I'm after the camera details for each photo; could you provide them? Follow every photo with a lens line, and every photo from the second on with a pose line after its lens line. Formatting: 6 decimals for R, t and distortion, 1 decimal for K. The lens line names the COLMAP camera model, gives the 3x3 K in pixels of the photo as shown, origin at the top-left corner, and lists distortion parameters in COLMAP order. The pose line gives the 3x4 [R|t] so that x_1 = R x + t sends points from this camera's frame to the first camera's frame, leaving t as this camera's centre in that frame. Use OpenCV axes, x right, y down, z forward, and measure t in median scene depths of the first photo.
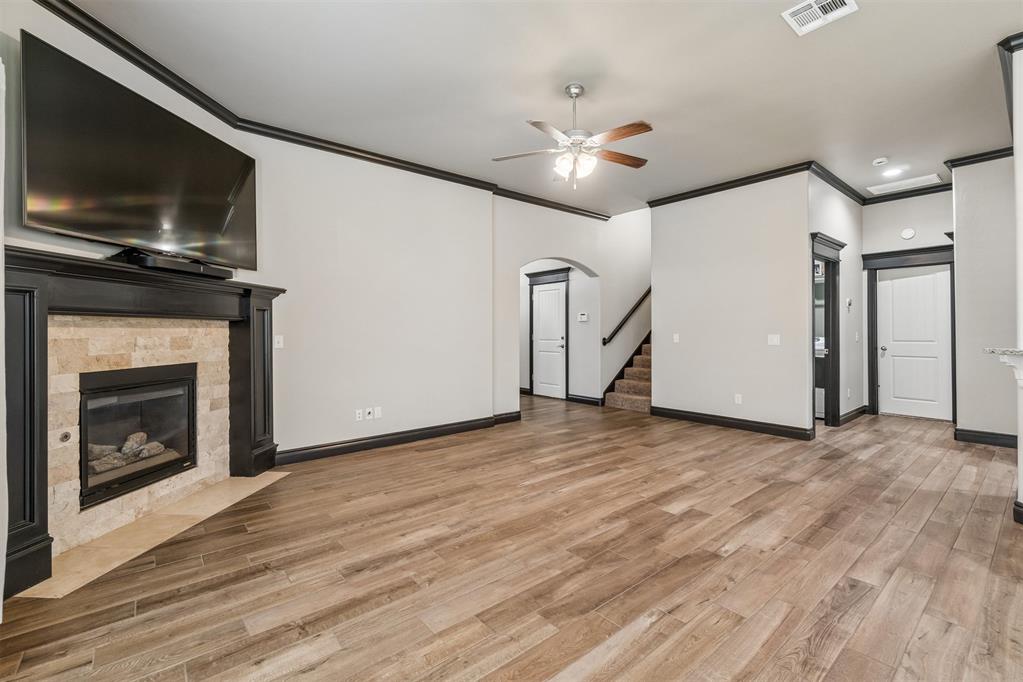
lens RADIAL K [[447.2, 0, 511.5], [0, 447.2, 332.2], [0, 0, 1]] dist [-0.001206, -0.000225]
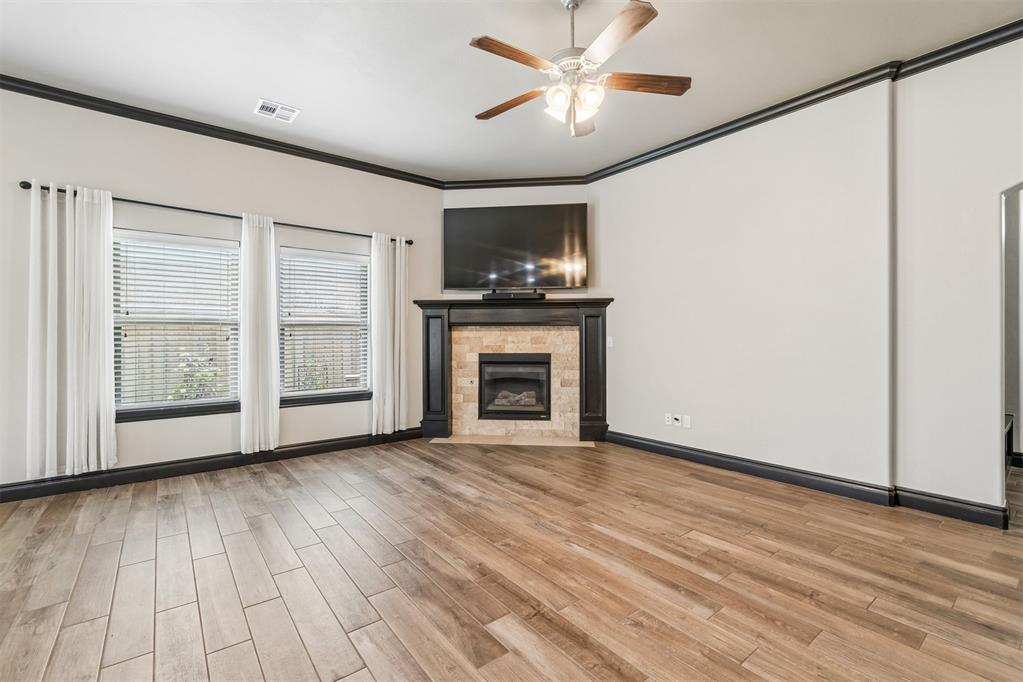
lens RADIAL K [[447.2, 0, 510.6], [0, 447.2, 336.9], [0, 0, 1]] dist [-0.001206, -0.000225]
pose [[-0.022366, 0.009694, -0.999703, 0.866824], [0.001084, 0.999953, 0.009672, -0.004192], [0.999749, -0.000867, -0.022376, 0.916655]]
